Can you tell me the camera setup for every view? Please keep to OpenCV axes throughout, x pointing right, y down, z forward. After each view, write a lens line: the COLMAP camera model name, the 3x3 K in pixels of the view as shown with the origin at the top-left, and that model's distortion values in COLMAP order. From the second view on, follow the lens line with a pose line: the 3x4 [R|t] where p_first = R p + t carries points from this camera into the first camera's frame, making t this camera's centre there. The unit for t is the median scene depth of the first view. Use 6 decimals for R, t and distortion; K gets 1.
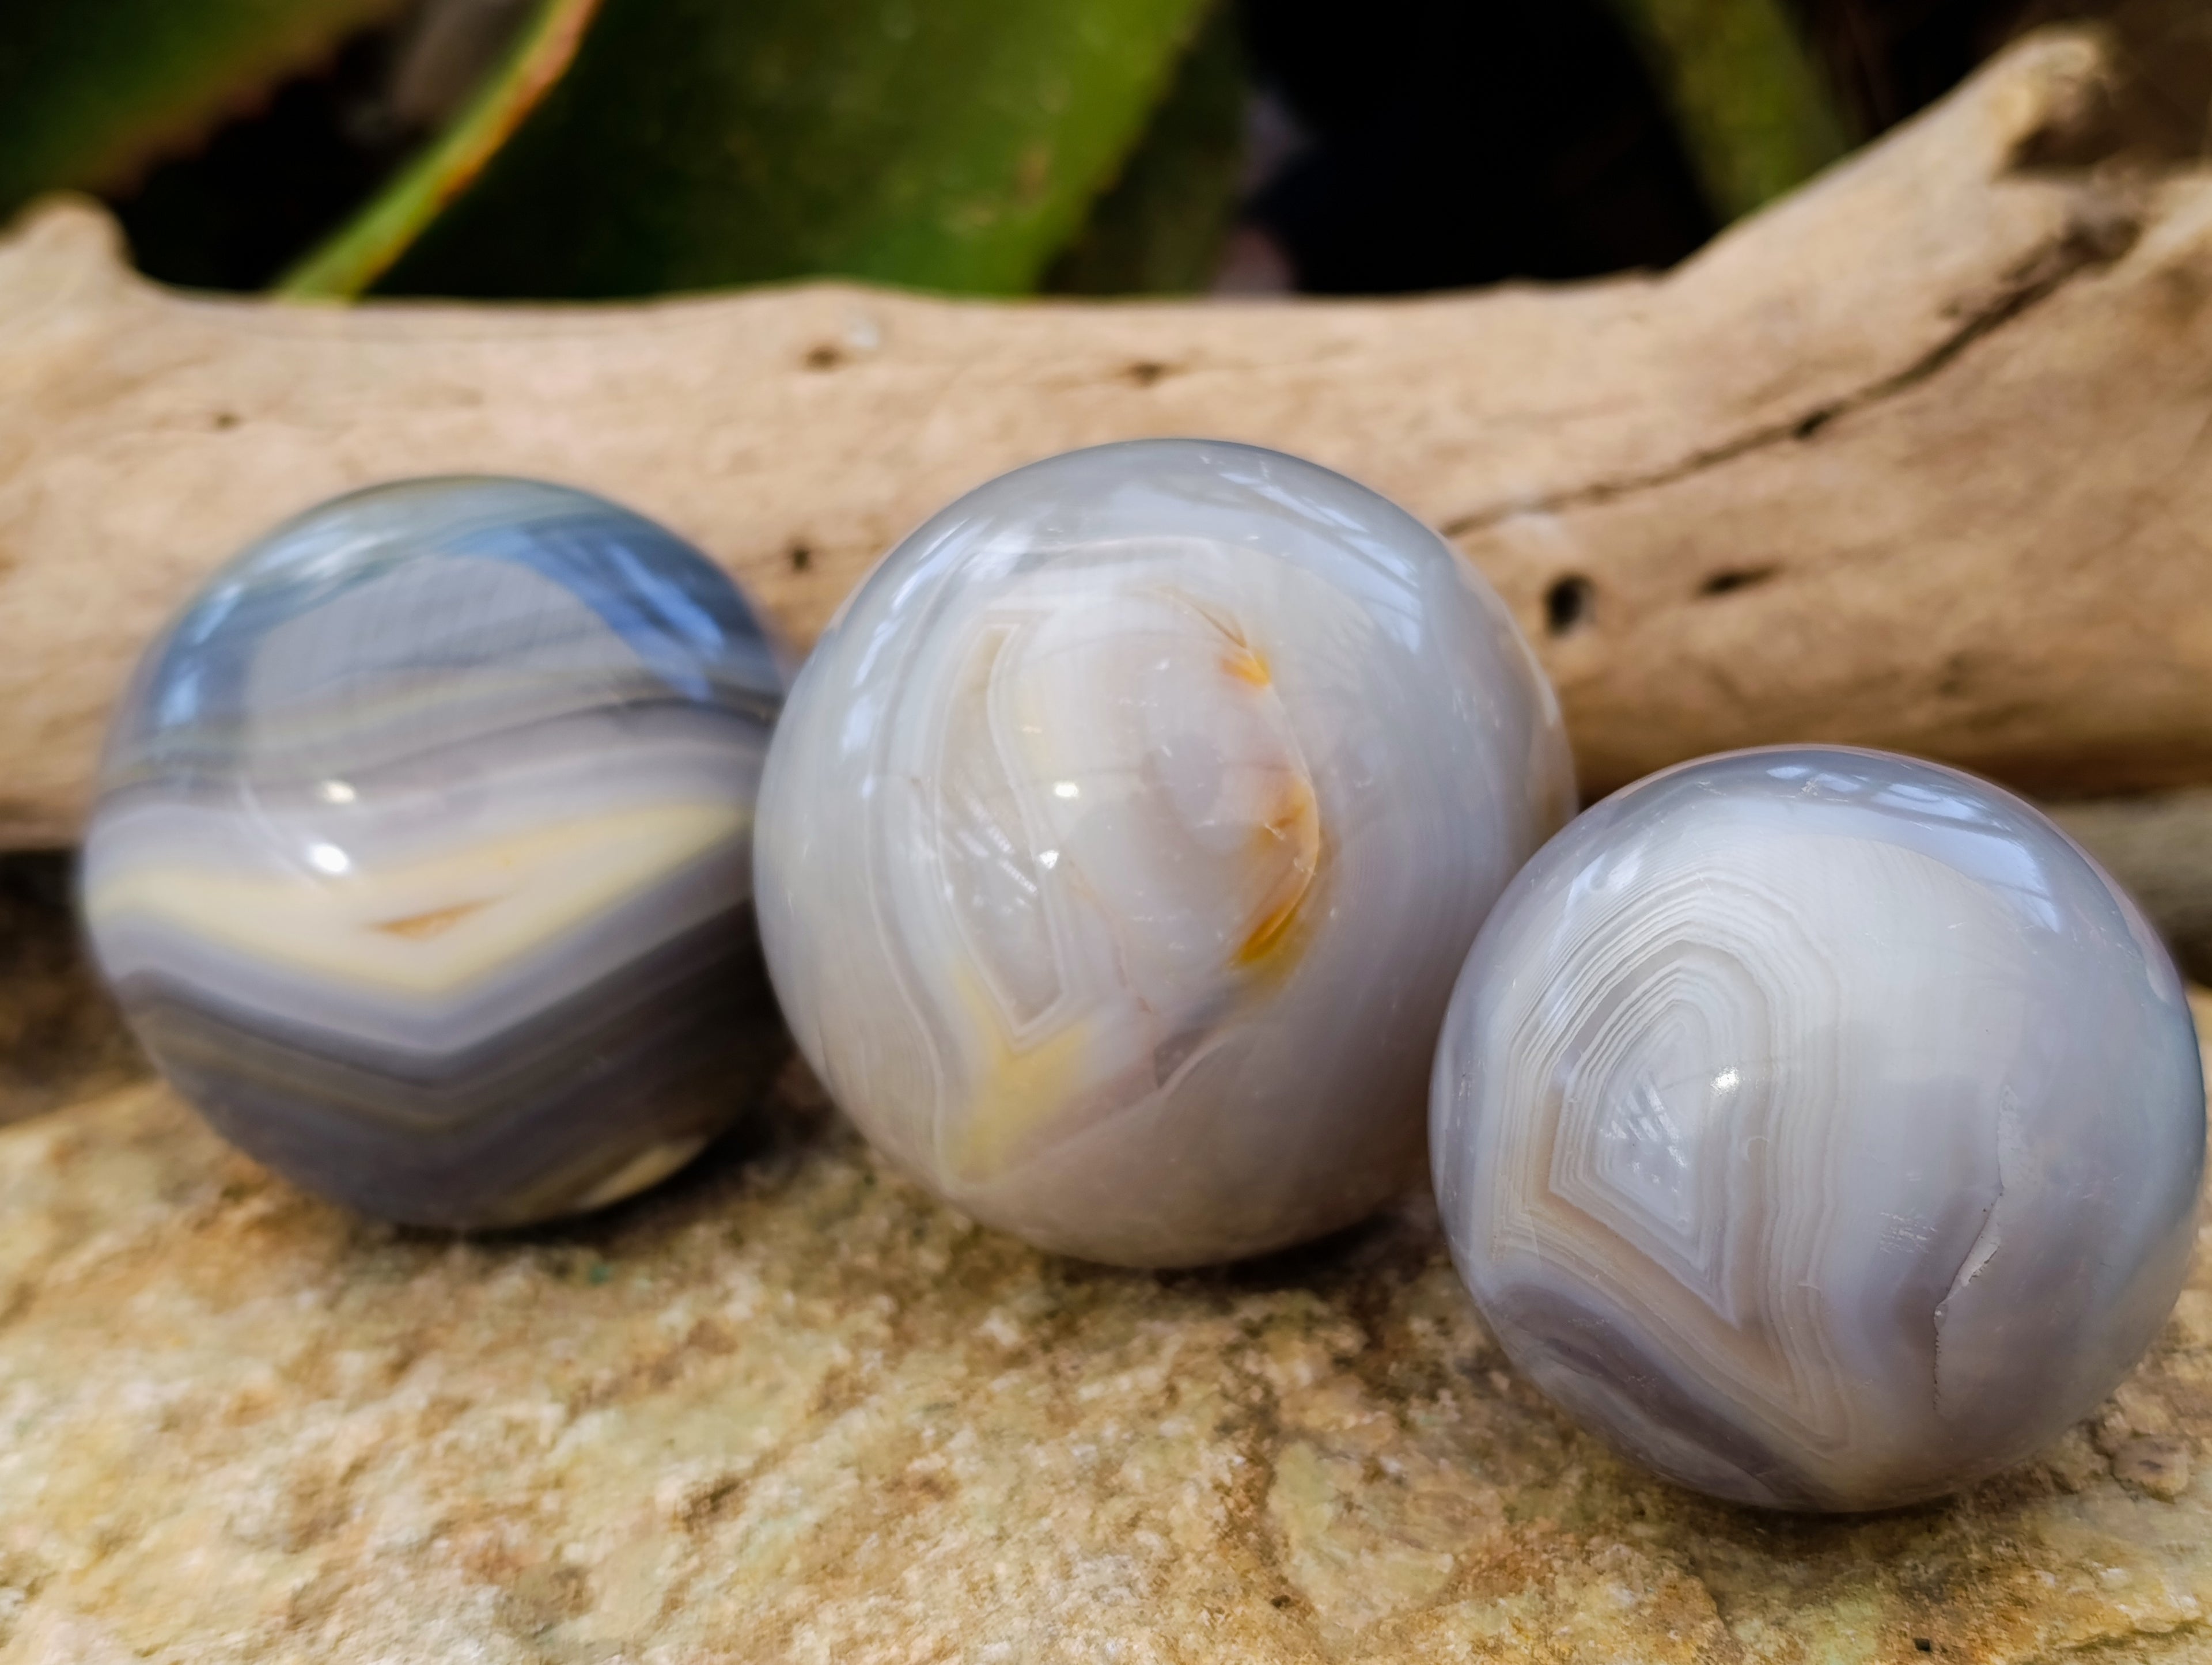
lens RADIAL K [[3250.4, 0, 1106.0], [0, 3250.4, 832.5], [0, 0, 1]] dist [0.009664, -0.203993]
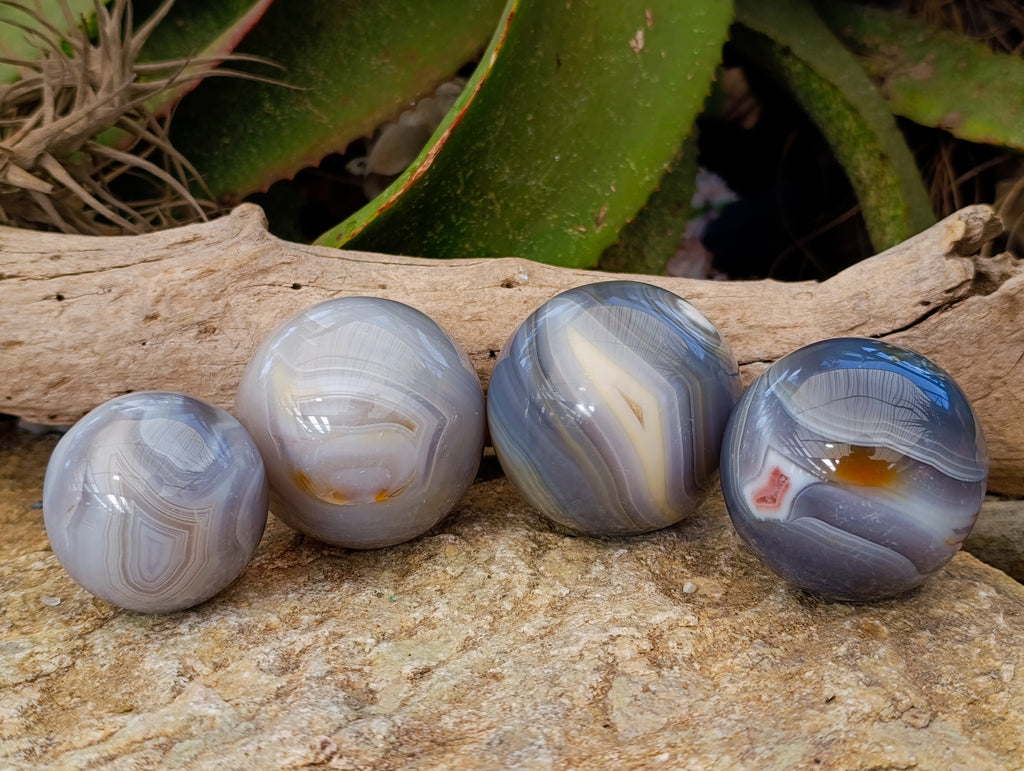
lens RADIAL K [[1504.8, 0, 512.0], [0, 1504.8, 385.5], [0, 0, 1]] dist [0.009664, -0.203993]
pose [[0.989957, 0.097758, -0.102122, 0.073524], [-0.103440, 0.993281, -0.051901, 0.009640], [0.096362, 0.061943, 0.993417, -0.357084]]
